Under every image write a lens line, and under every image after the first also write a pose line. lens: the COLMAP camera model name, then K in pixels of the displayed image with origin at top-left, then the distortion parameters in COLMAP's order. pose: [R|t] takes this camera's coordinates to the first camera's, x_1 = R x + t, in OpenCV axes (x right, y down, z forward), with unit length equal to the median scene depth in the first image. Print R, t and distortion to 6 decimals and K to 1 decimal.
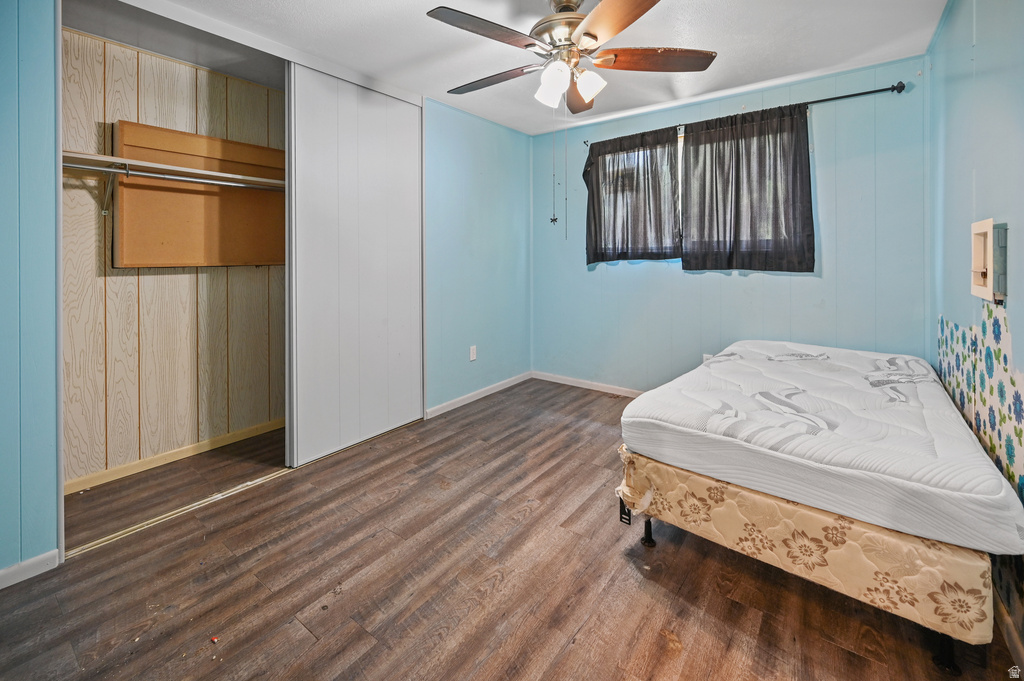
lens RADIAL K [[436.9, 0, 511.5], [0, 436.9, 242.7], [0, 0, 1]] dist [-0.001357, -0.000112]
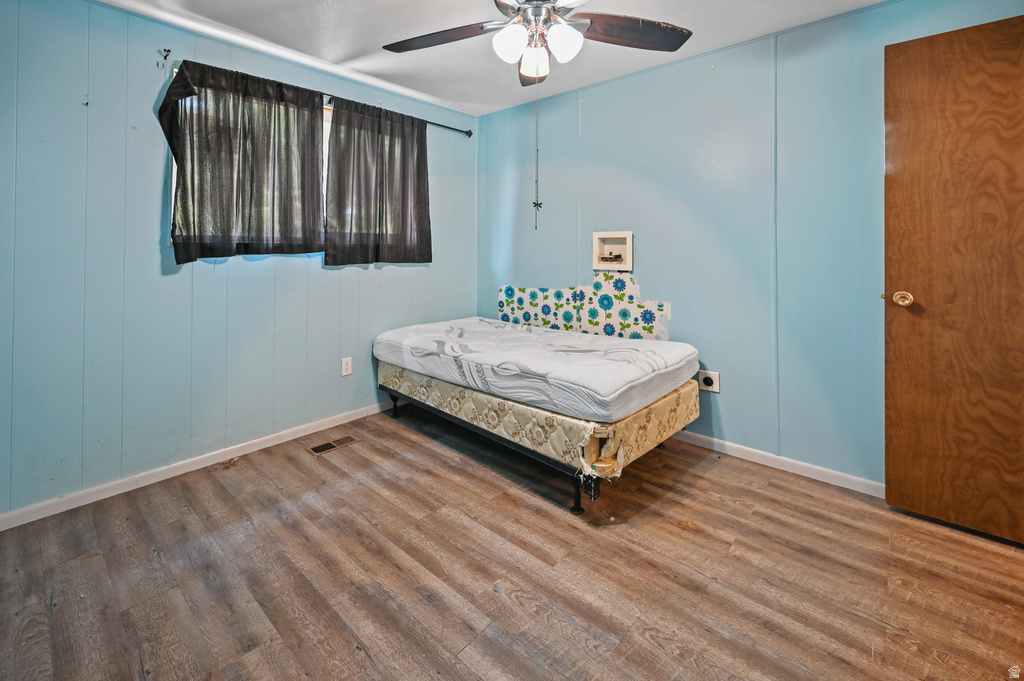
lens RADIAL K [[436.9, 0, 511.5], [0, 436.9, 242.7], [0, 0, 1]] dist [-0.001357, -0.000112]
pose [[0.075615, 0.011662, 0.997069, -0.662965], [-0.028890, 0.999537, -0.009500, 0.022760], [-0.996718, -0.028087, 0.075917, 0.909372]]
